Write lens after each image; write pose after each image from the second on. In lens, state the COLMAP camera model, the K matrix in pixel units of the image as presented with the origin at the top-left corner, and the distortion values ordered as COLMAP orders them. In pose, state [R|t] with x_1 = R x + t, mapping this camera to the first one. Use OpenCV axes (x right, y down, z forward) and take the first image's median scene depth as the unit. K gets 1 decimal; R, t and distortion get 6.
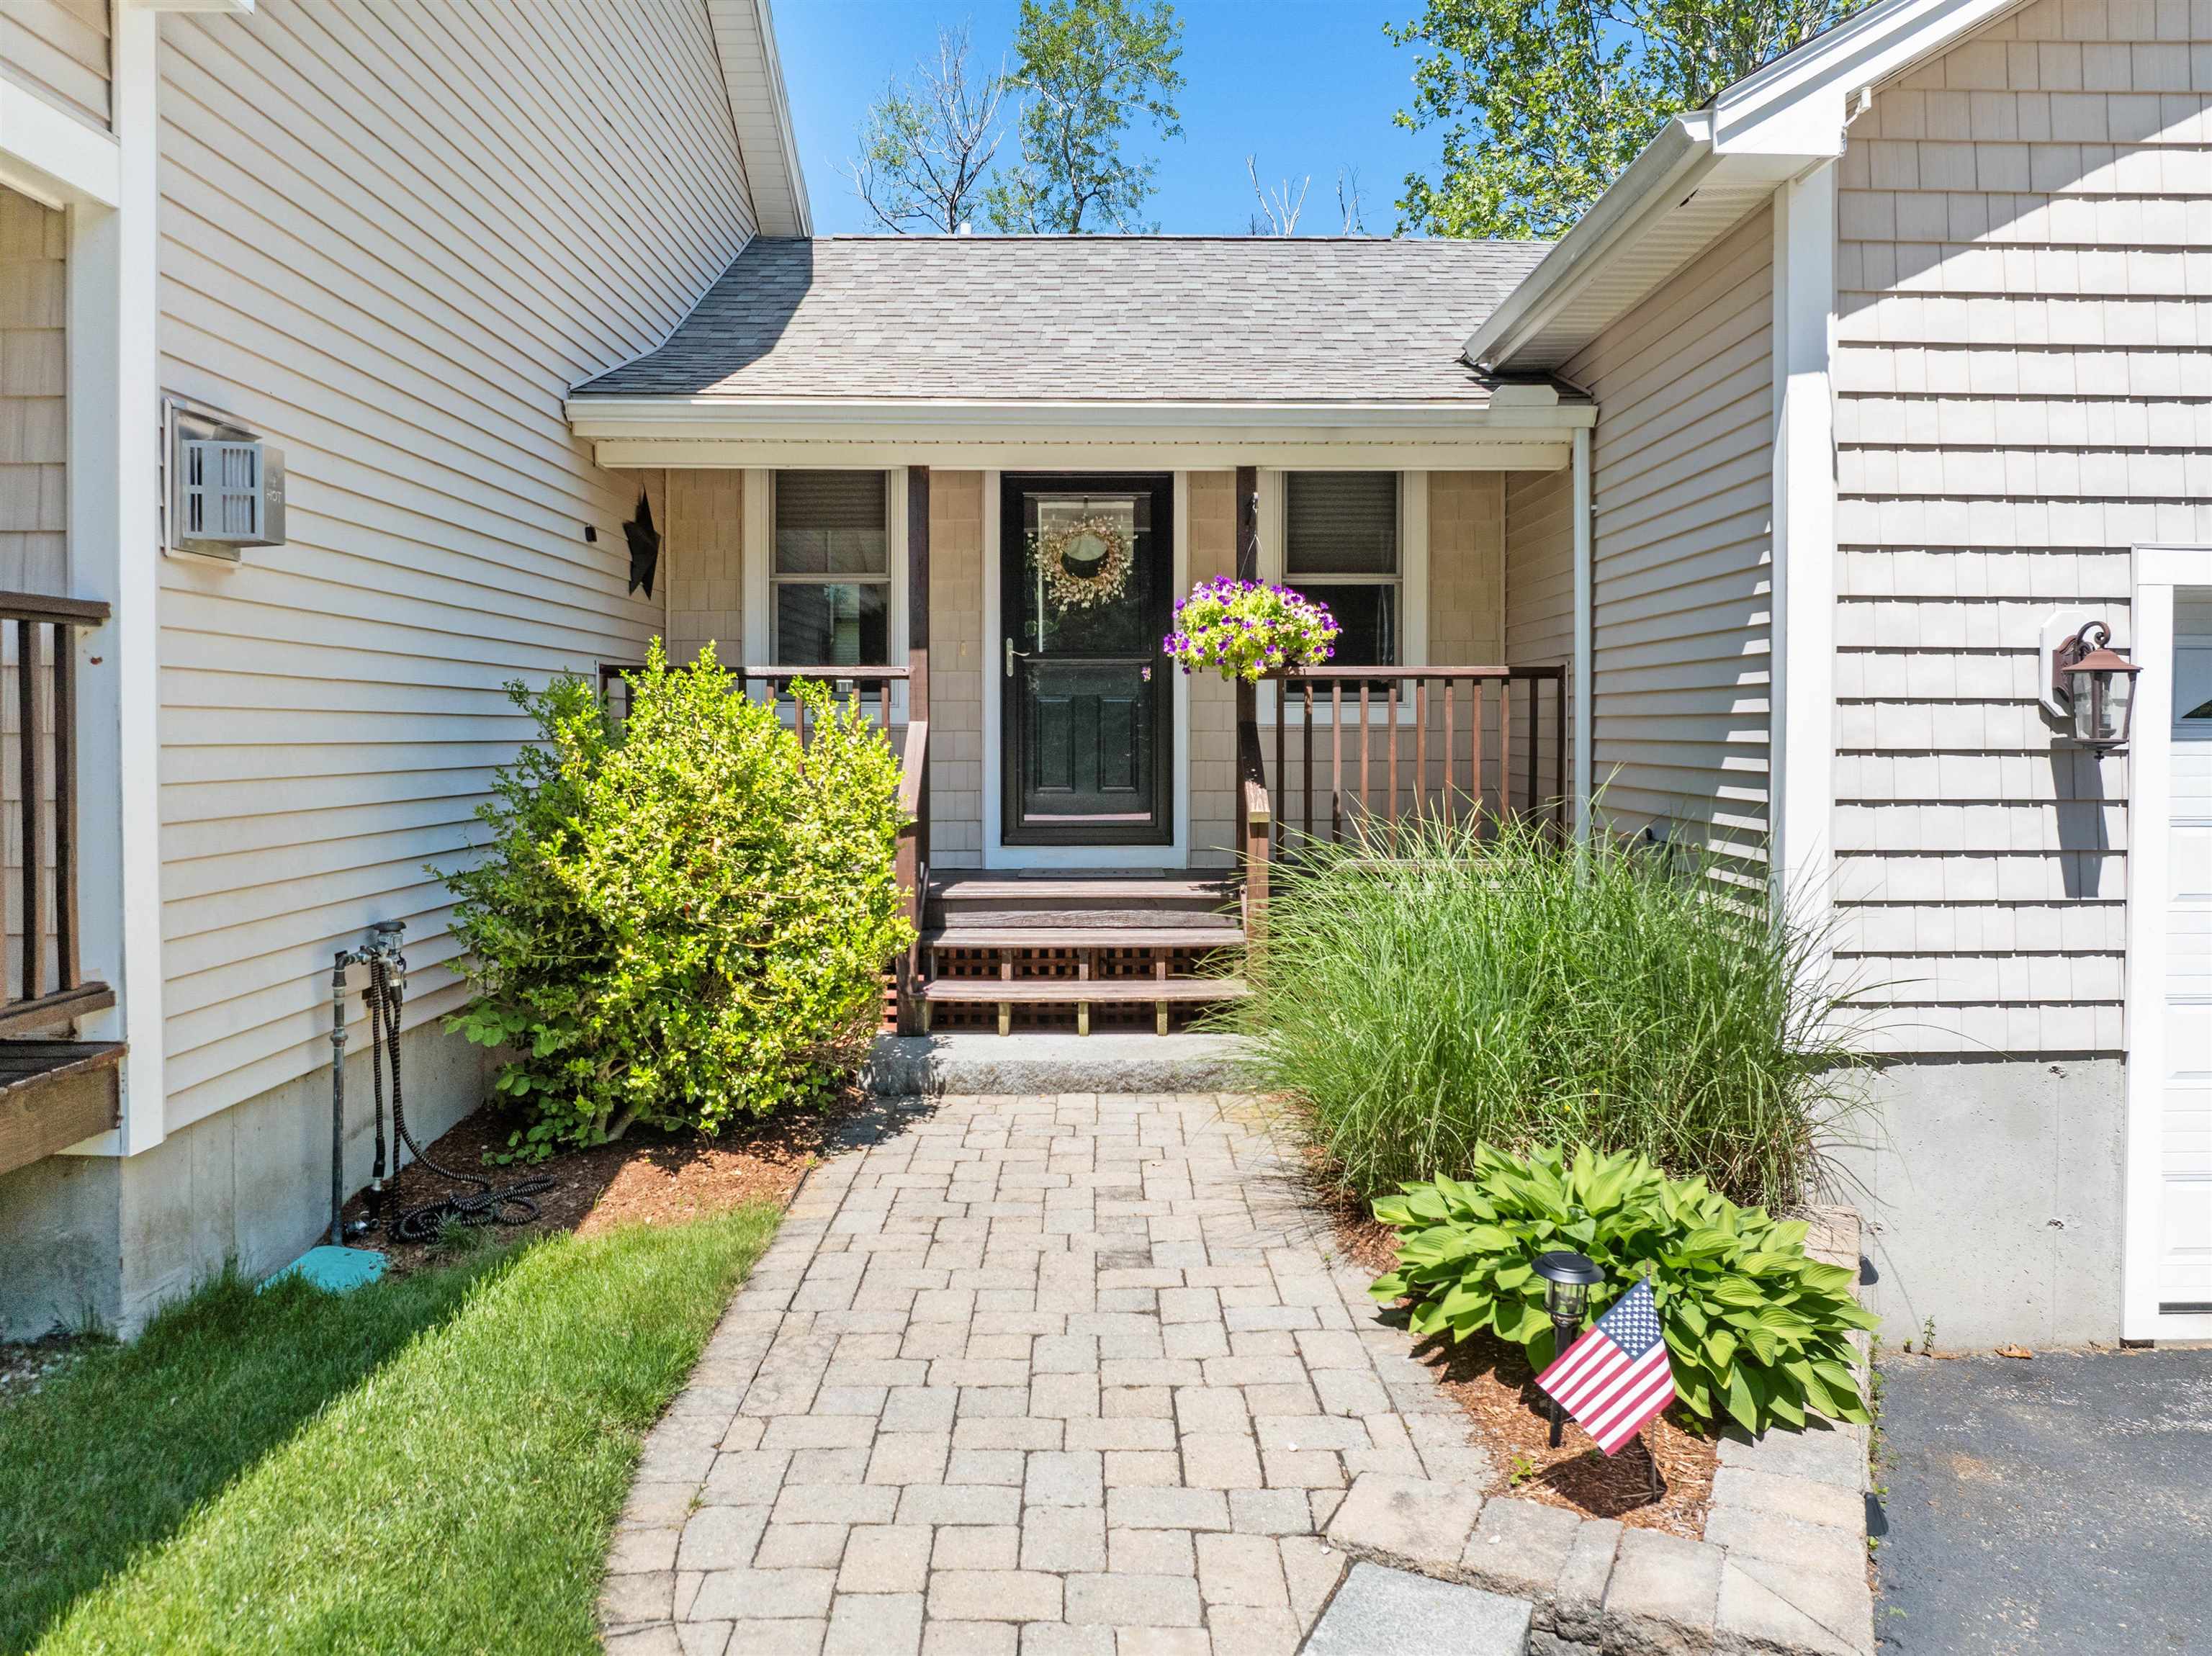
lens RADIAL K [[1559.8, 0, 1114.4], [0, 1559.8, 741.5], [0, 0, 1]] dist [-0.038946, -0.005150]
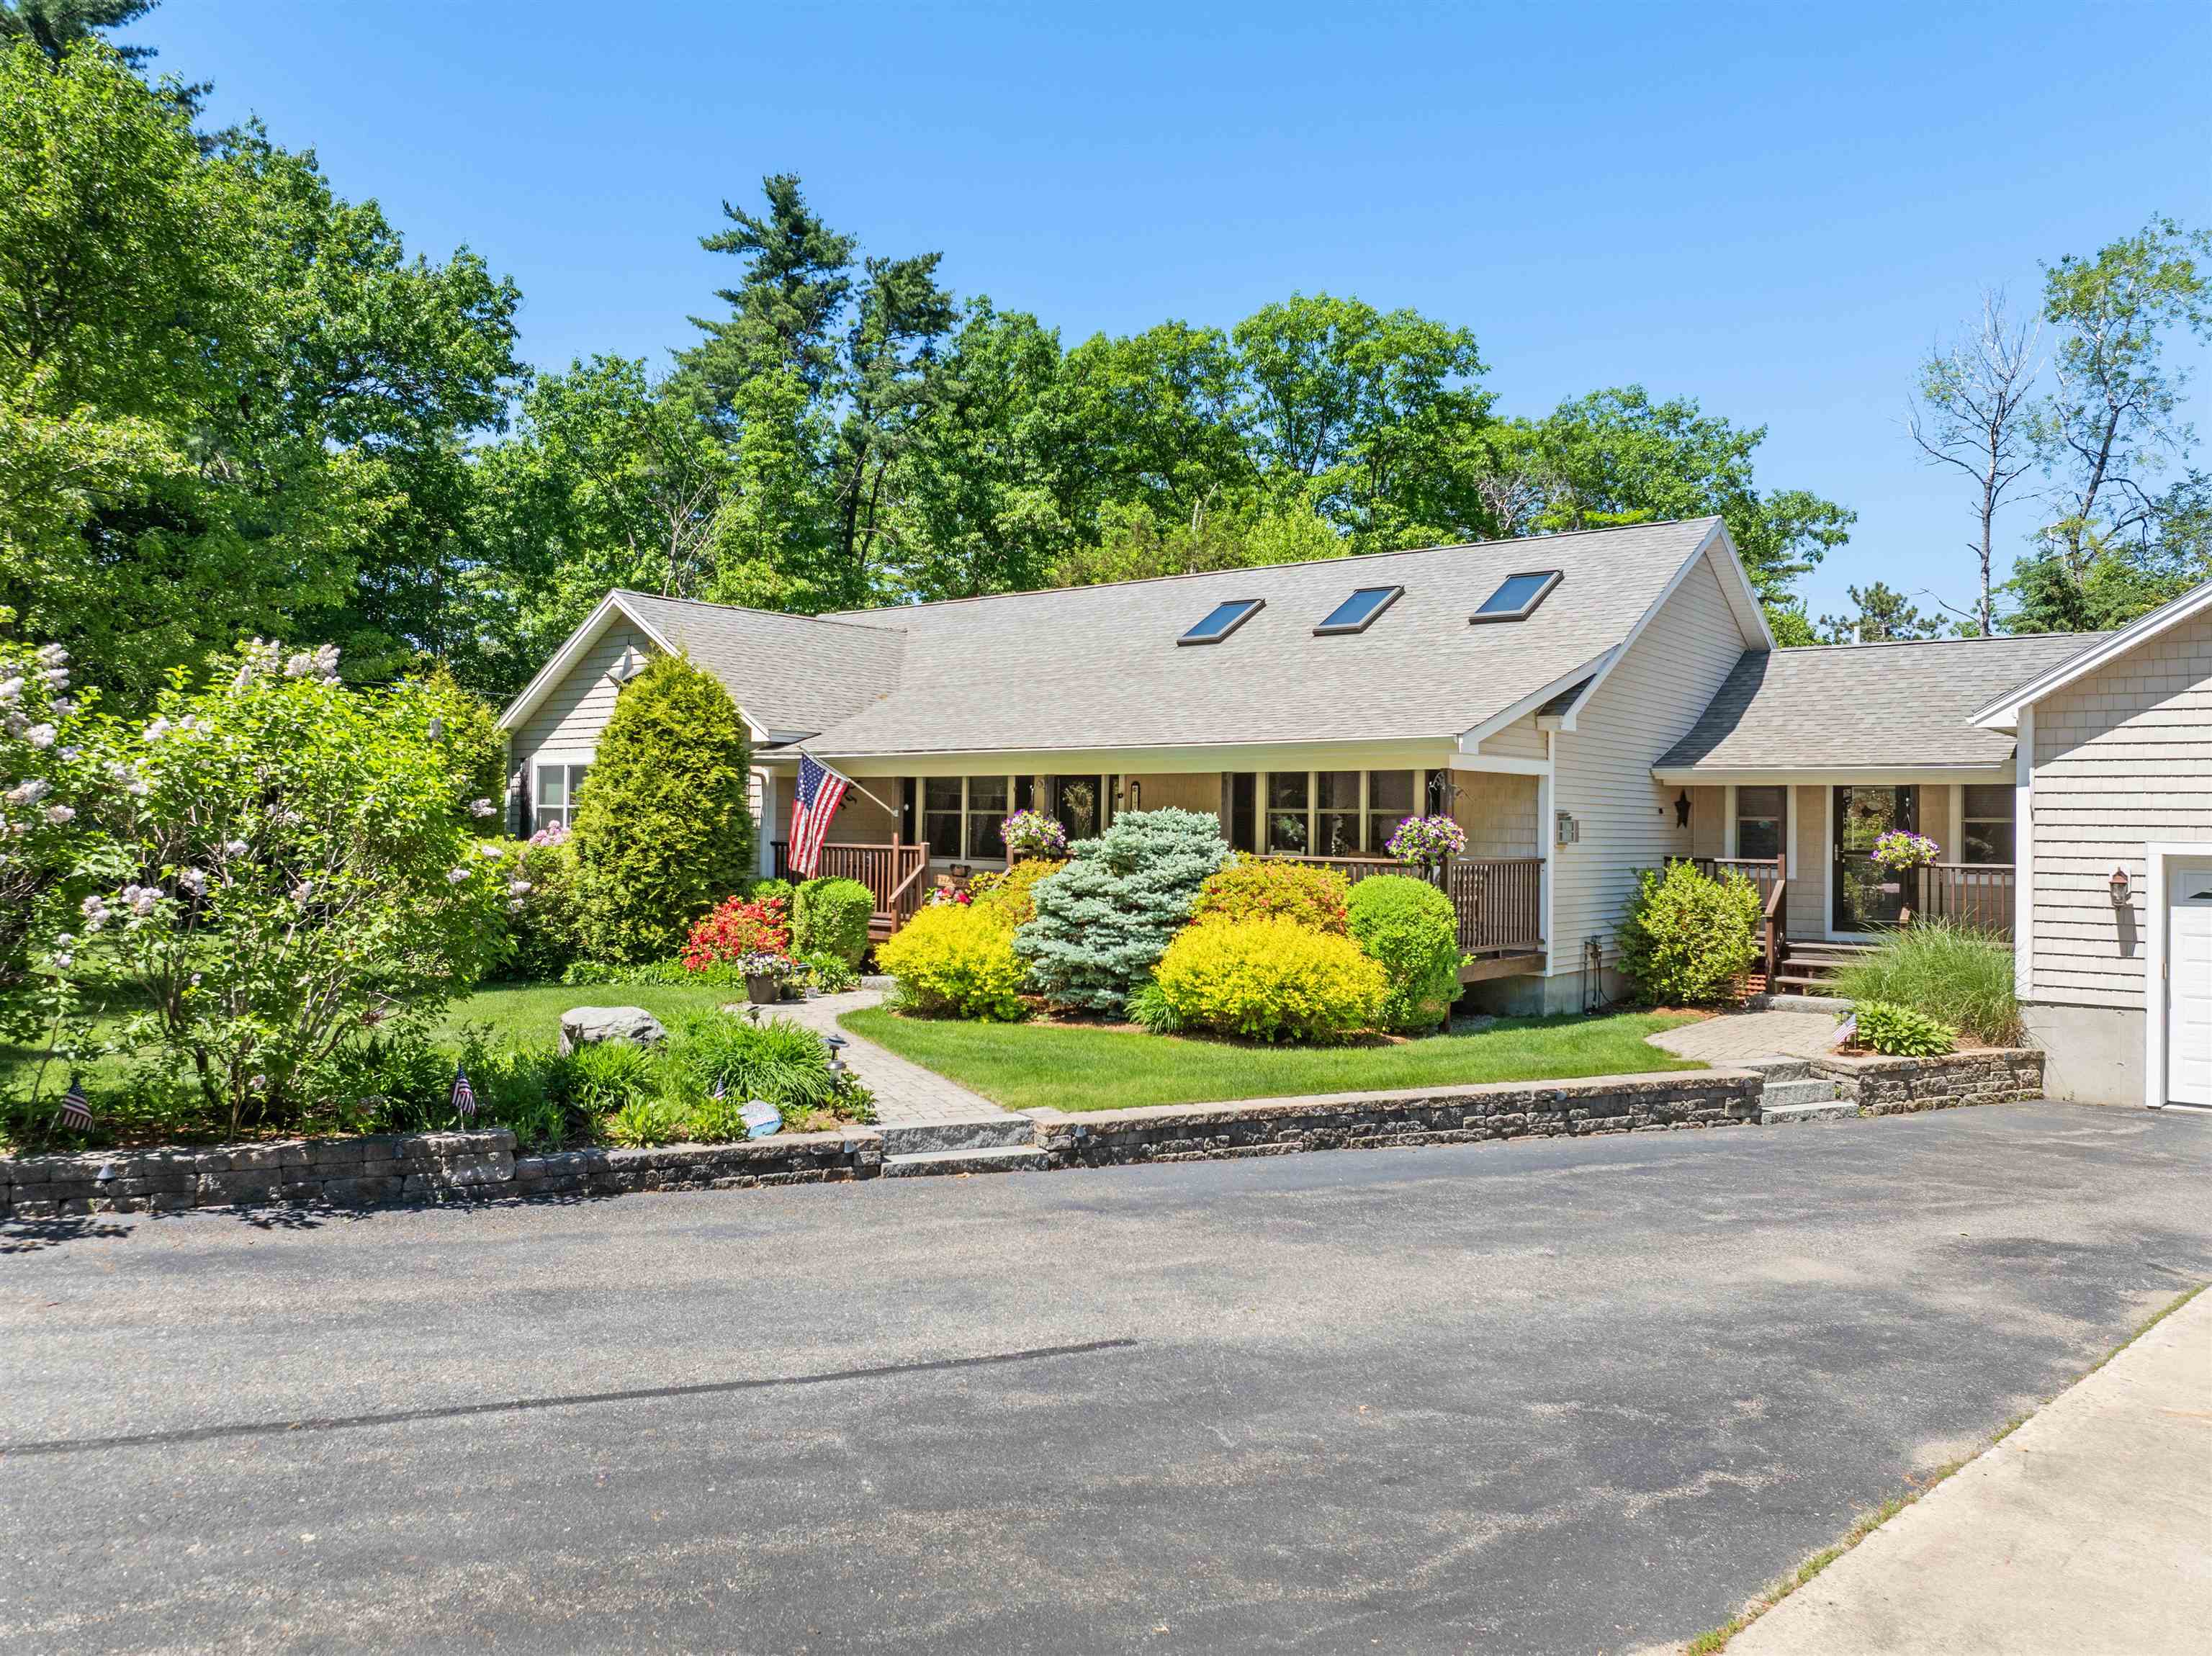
lens RADIAL K [[1559.8, 0, 1106.6], [0, 1559.8, 817.4], [0, 0, 1]] dist [-0.038946, -0.005150]
pose [[0.761391, 0.006155, -0.648264, 1.054440], [-0.017758, 0.999778, -0.011364, -0.103022], [0.648050, 0.020165, 0.761331, -2.623780]]
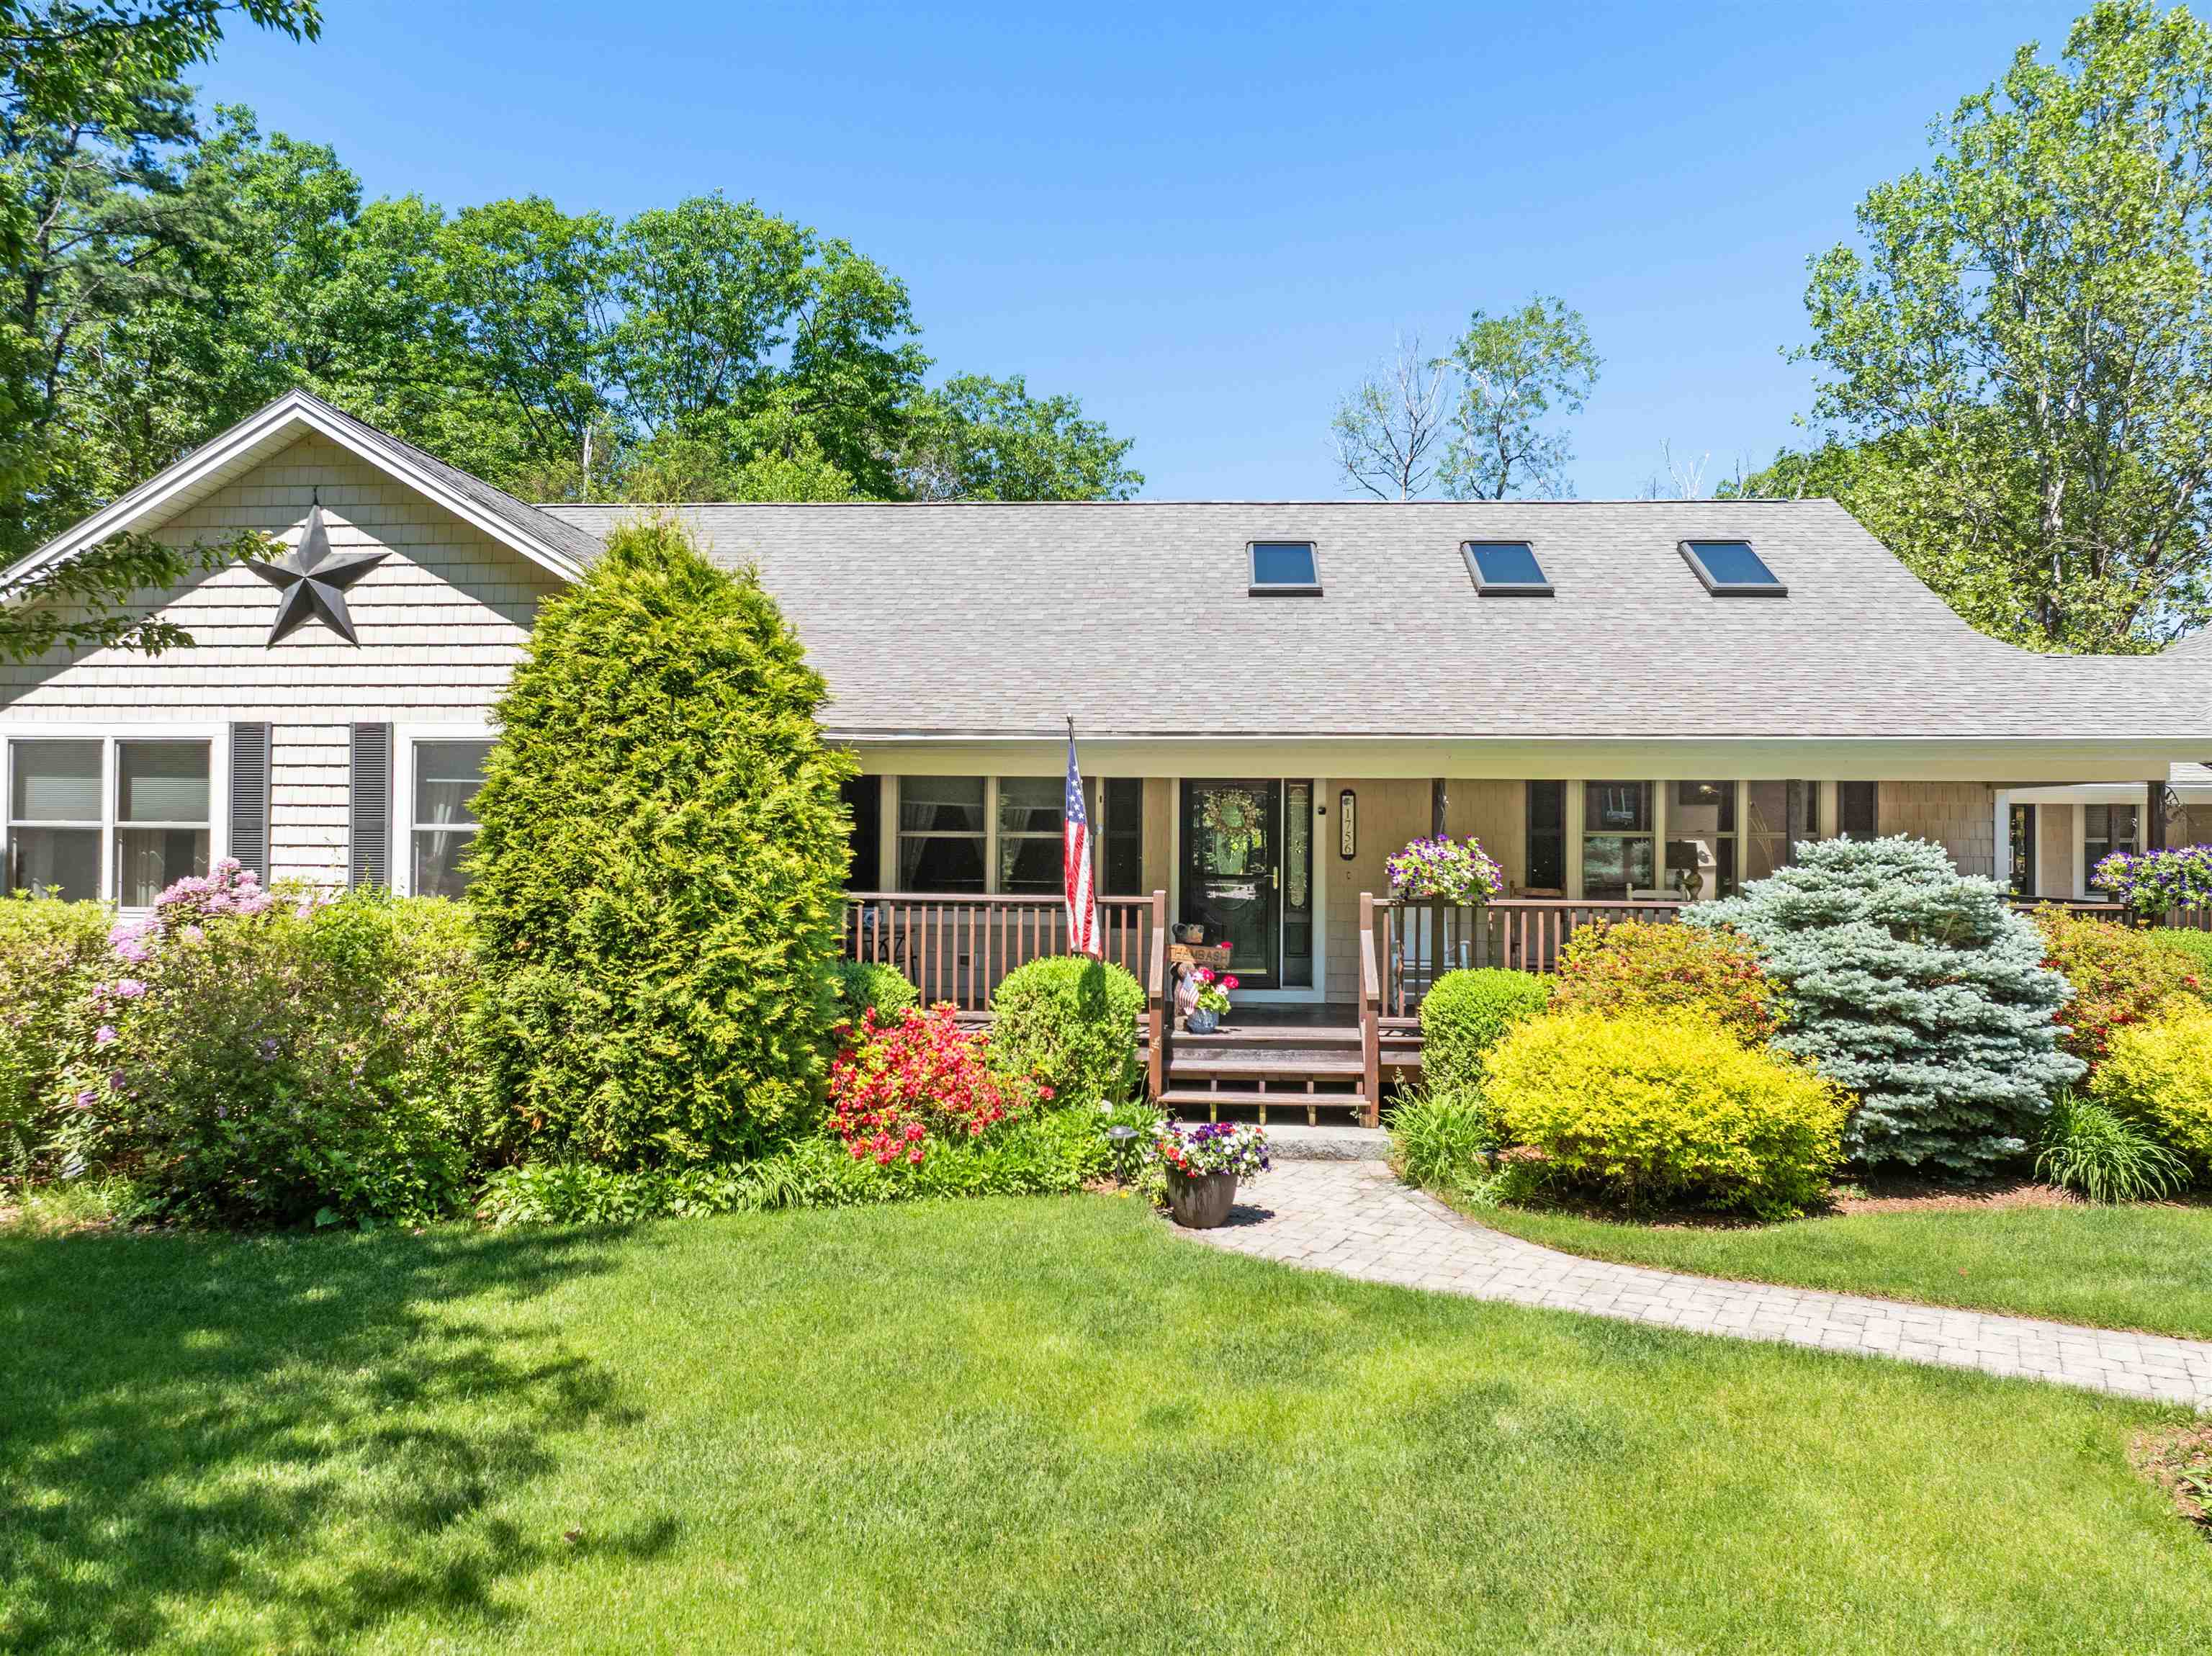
lens RADIAL K [[1559.8, 0, 1116.4], [0, 1559.8, 830.2], [0, 0, 1]] dist [-0.038946, -0.005150]
pose [[0.997037, 0.006075, -0.076685, -1.869260], [-0.007368, 0.999835, -0.016581, -0.127759], [0.076571, 0.017096, 0.996918, -2.203277]]
